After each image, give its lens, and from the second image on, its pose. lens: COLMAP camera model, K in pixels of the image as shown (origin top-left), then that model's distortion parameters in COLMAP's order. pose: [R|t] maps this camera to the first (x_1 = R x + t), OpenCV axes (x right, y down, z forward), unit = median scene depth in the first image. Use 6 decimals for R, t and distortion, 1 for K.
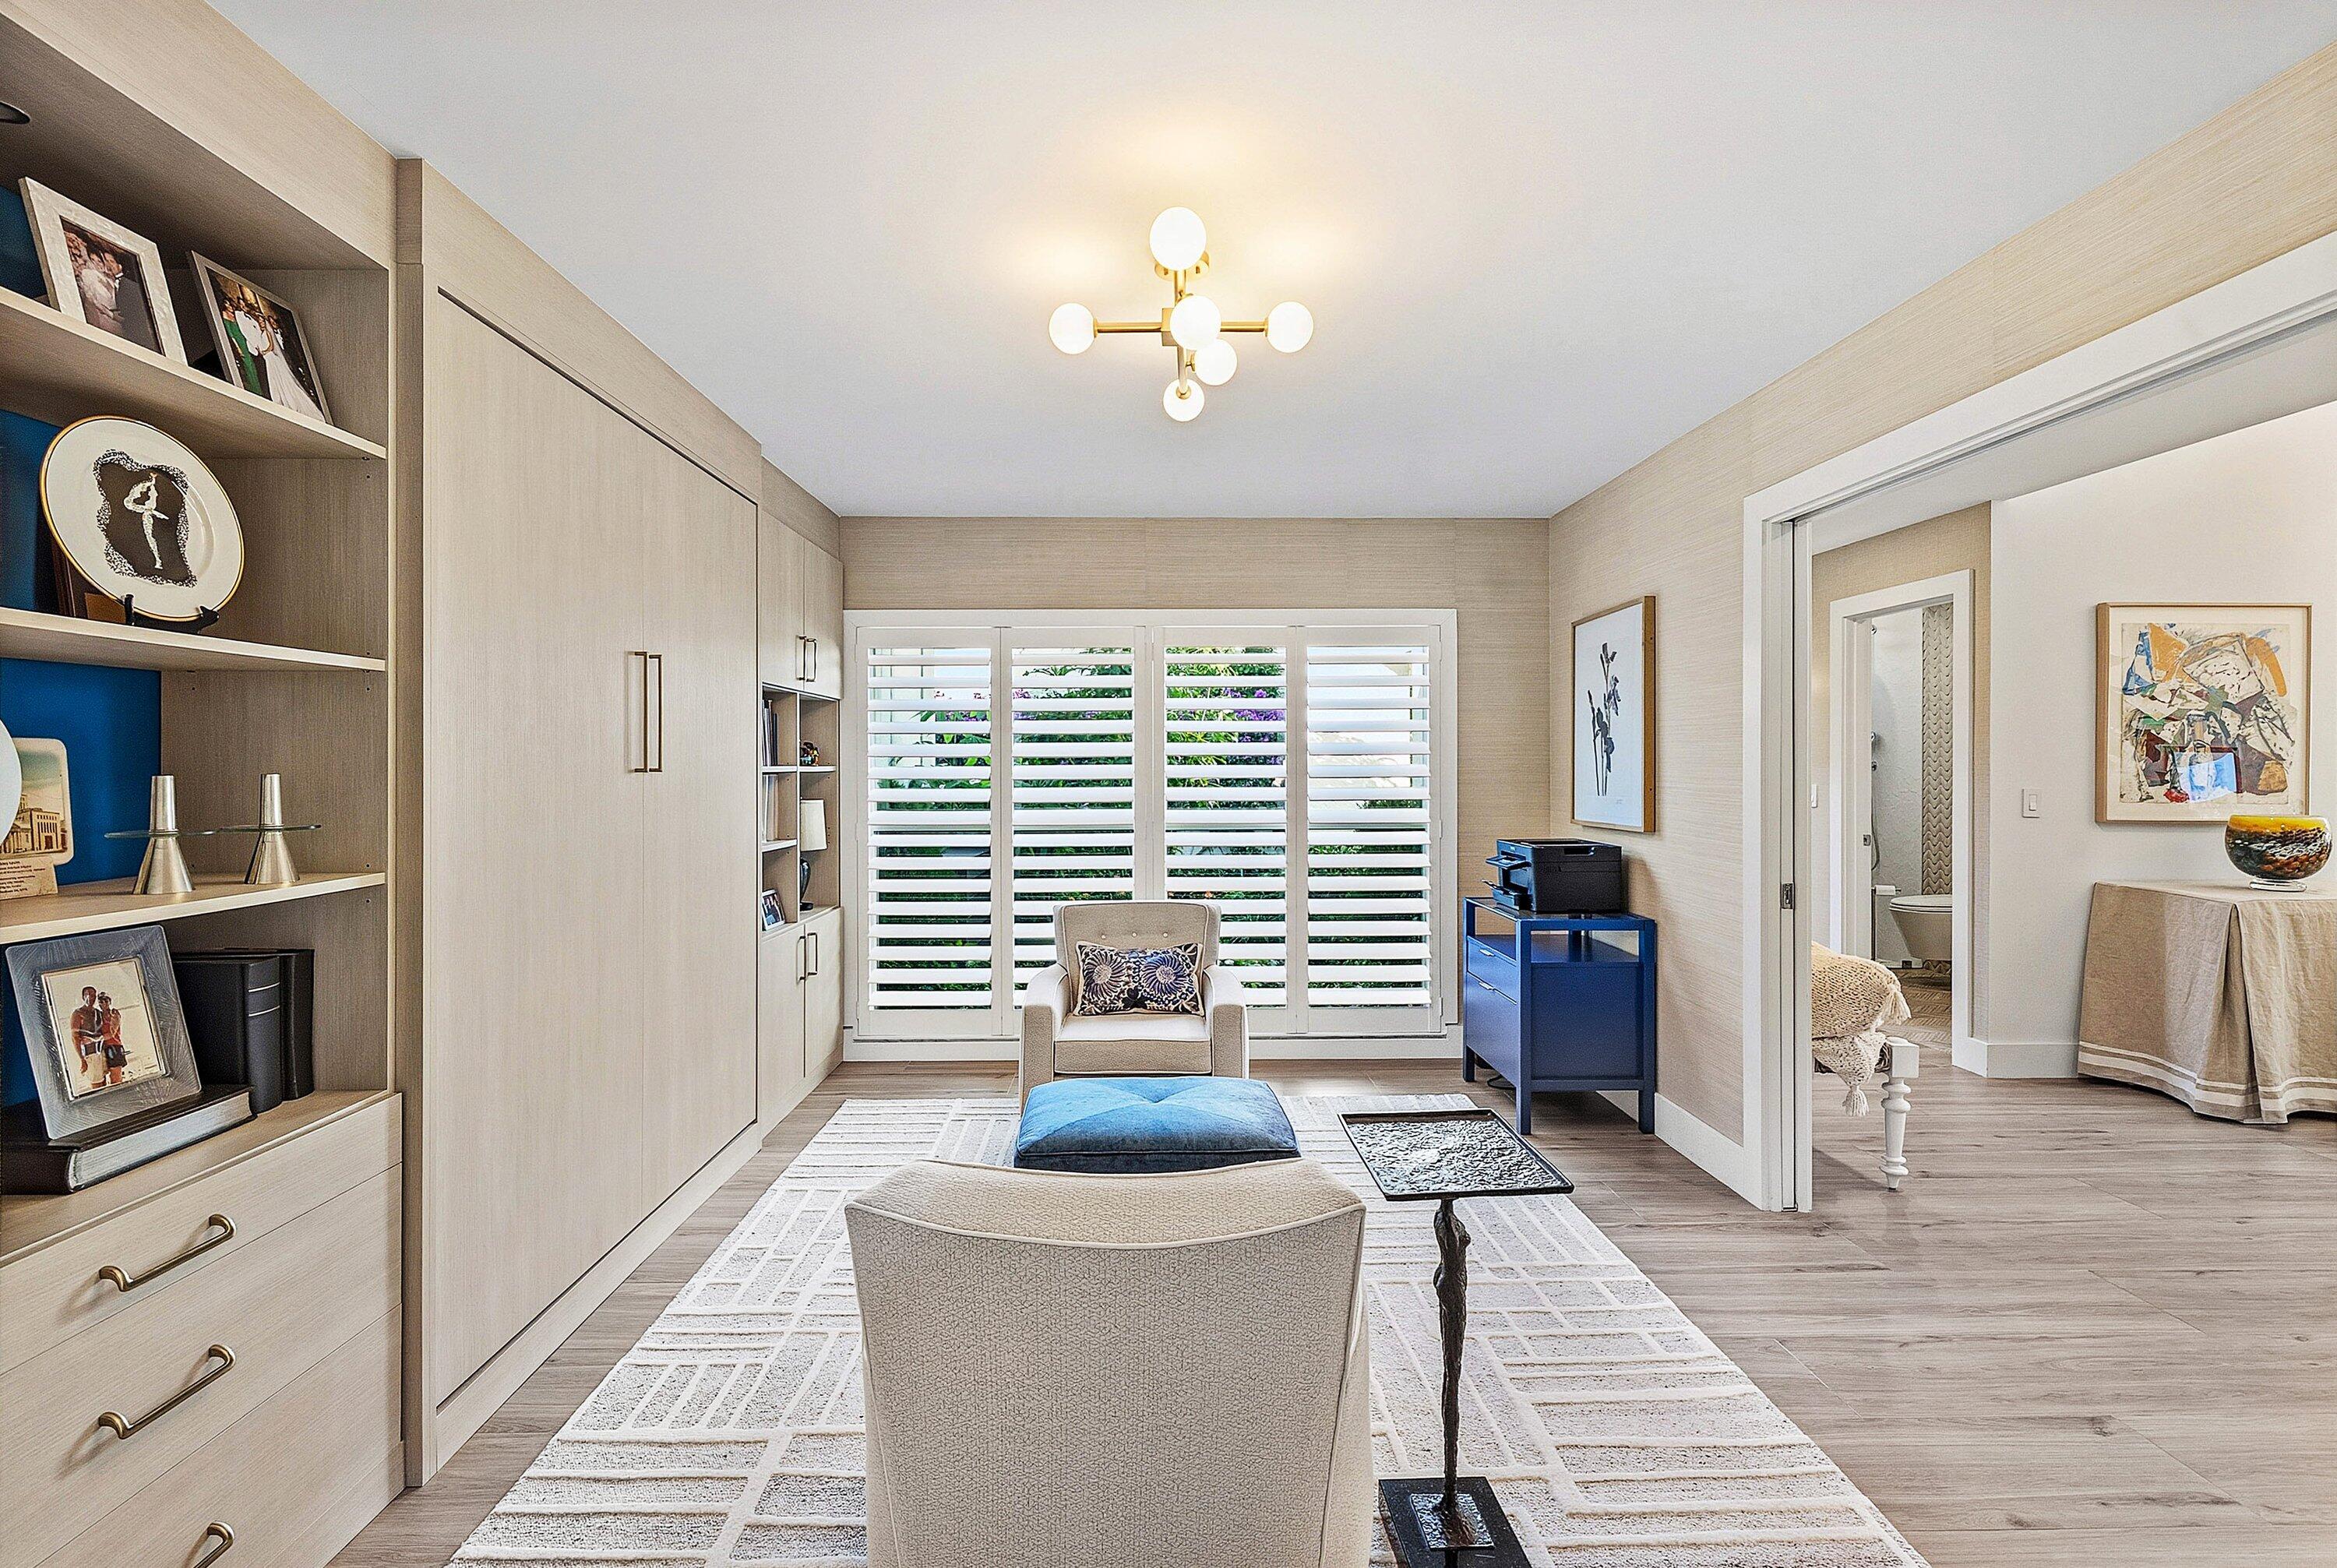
lens RADIAL K [[1002.1, 0, 1174.2], [0, 1002.1, 771.6], [0, 0, 1]] dist [-0.001653, -0.000214]
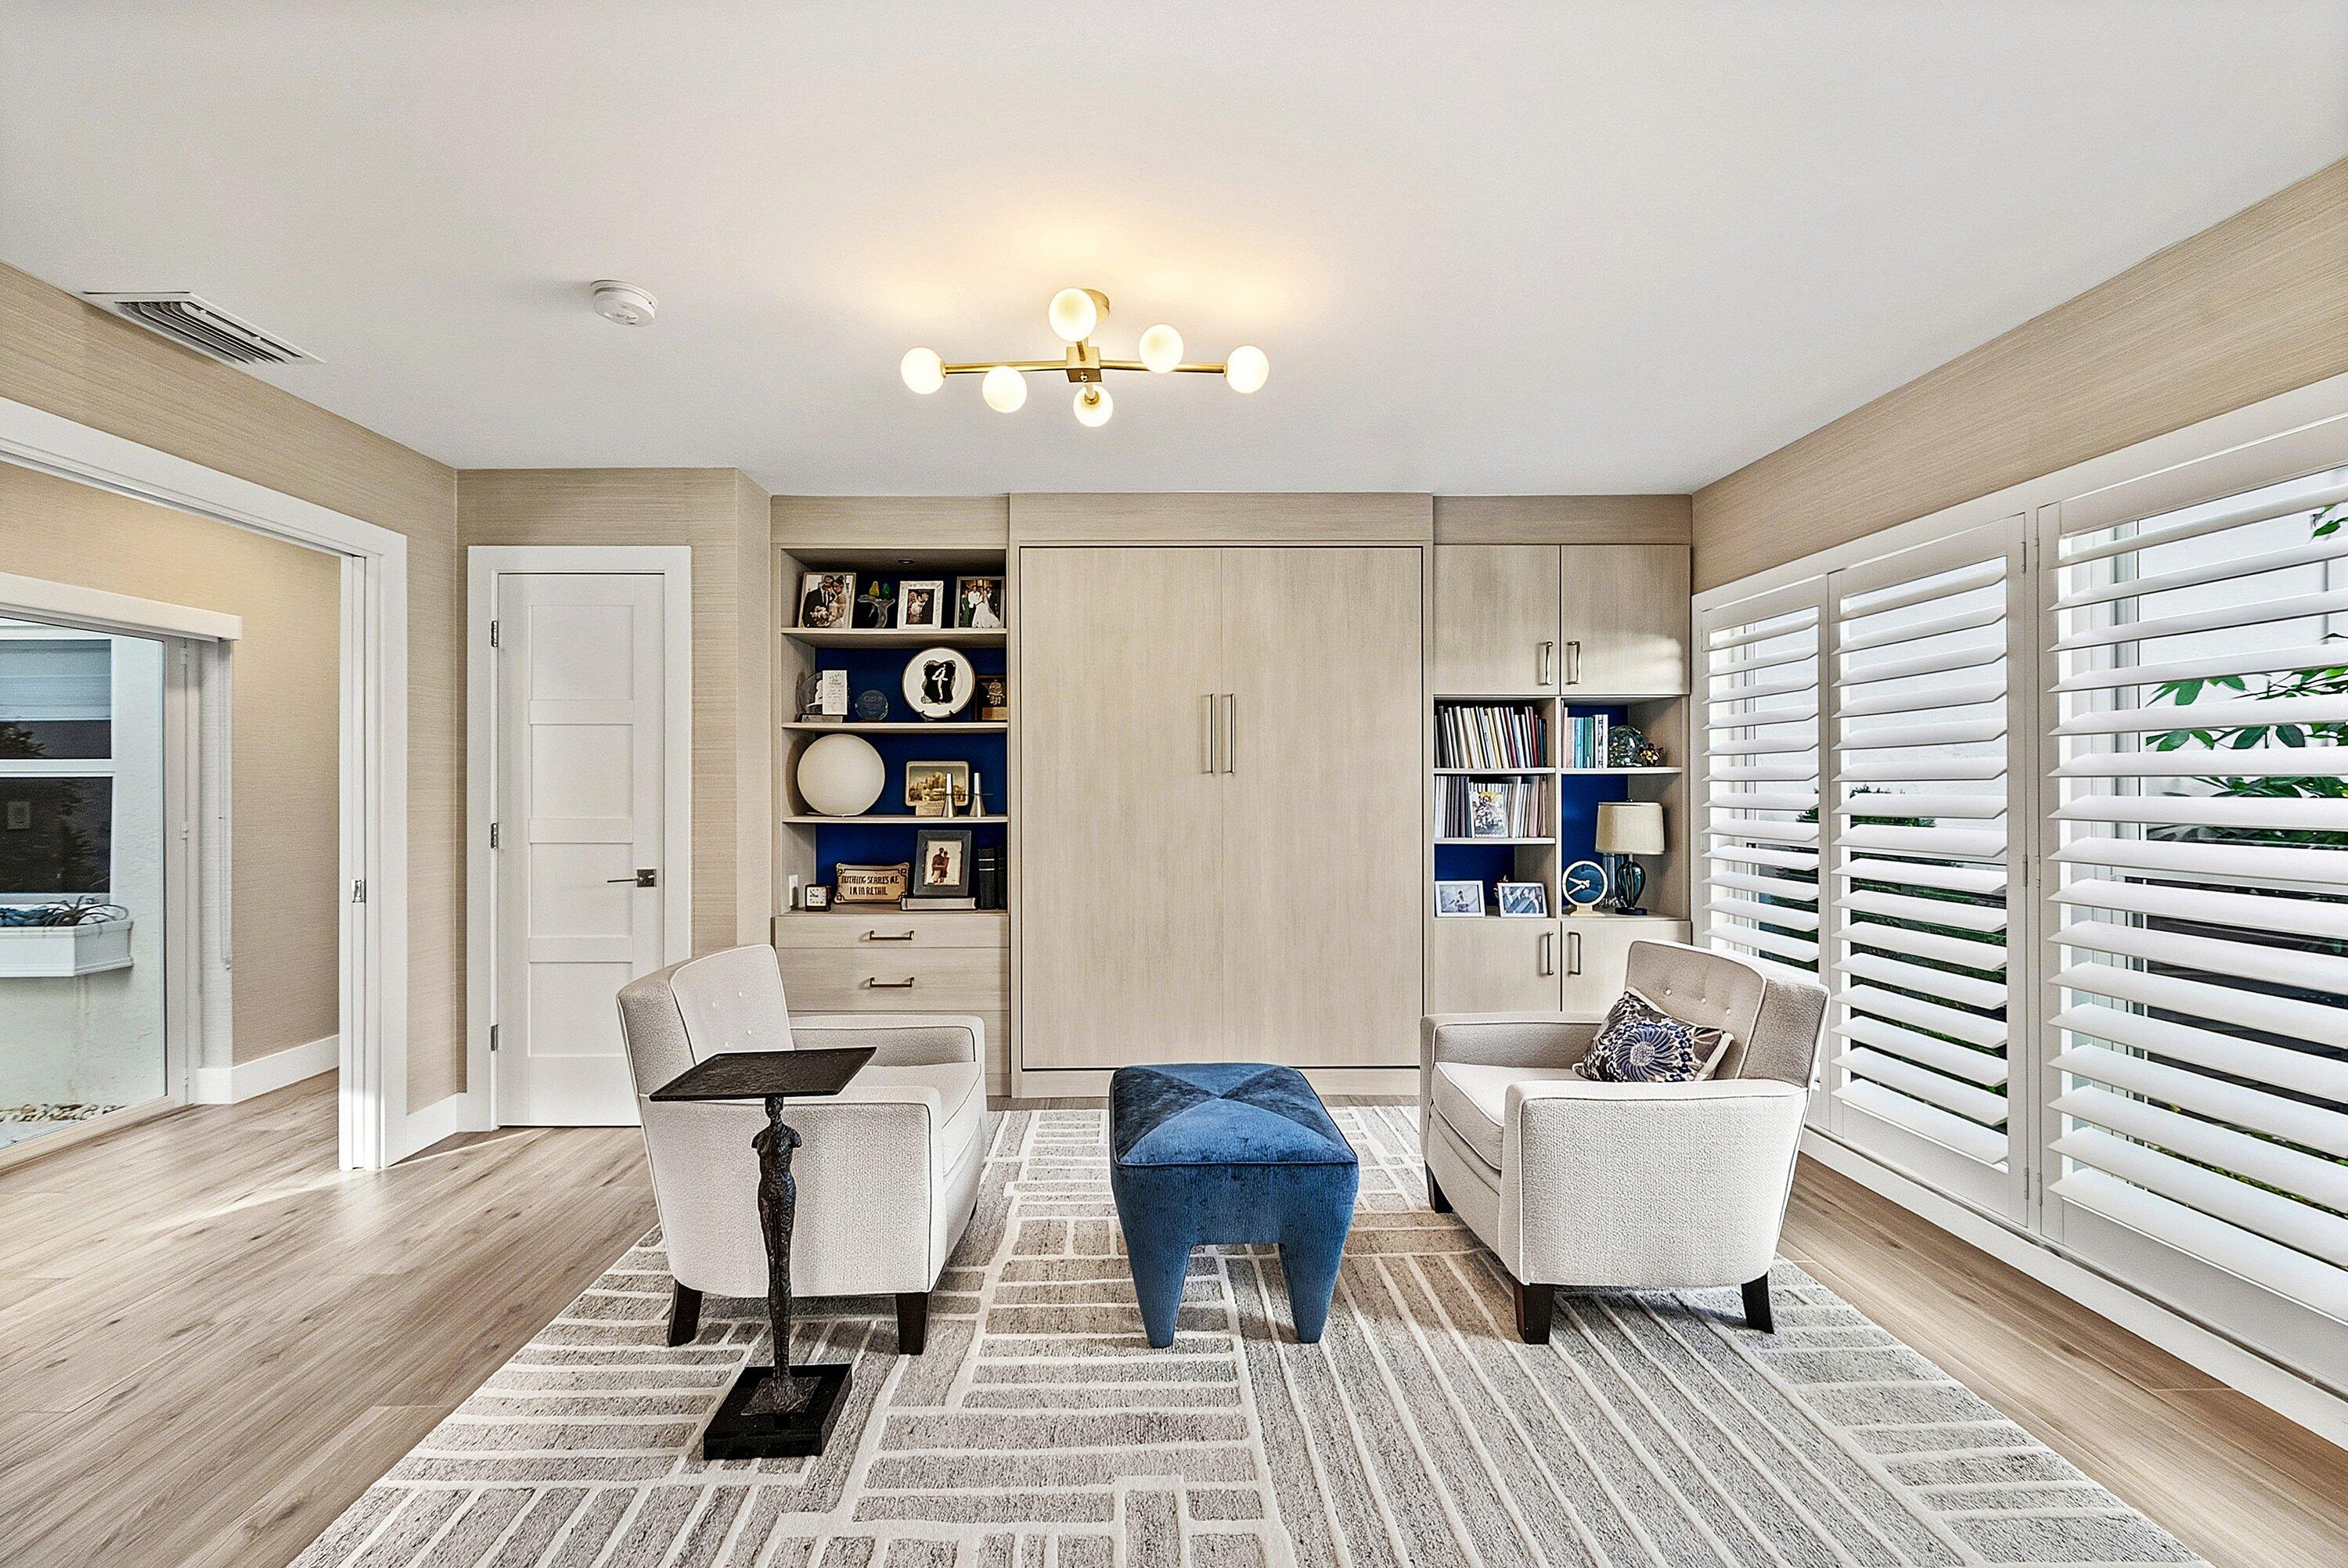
lens RADIAL K [[1024.0, 0, 1170.5], [0, 1024.0, 793.4], [0, 0, 1]] dist [-0.000162, 0.000305]
pose [[0.022261, 0.008124, -0.999719, 1.770079], [-0.000298, 0.999967, 0.008120, 0.033603], [0.999752, 0.000117, 0.022262, 1.518462]]
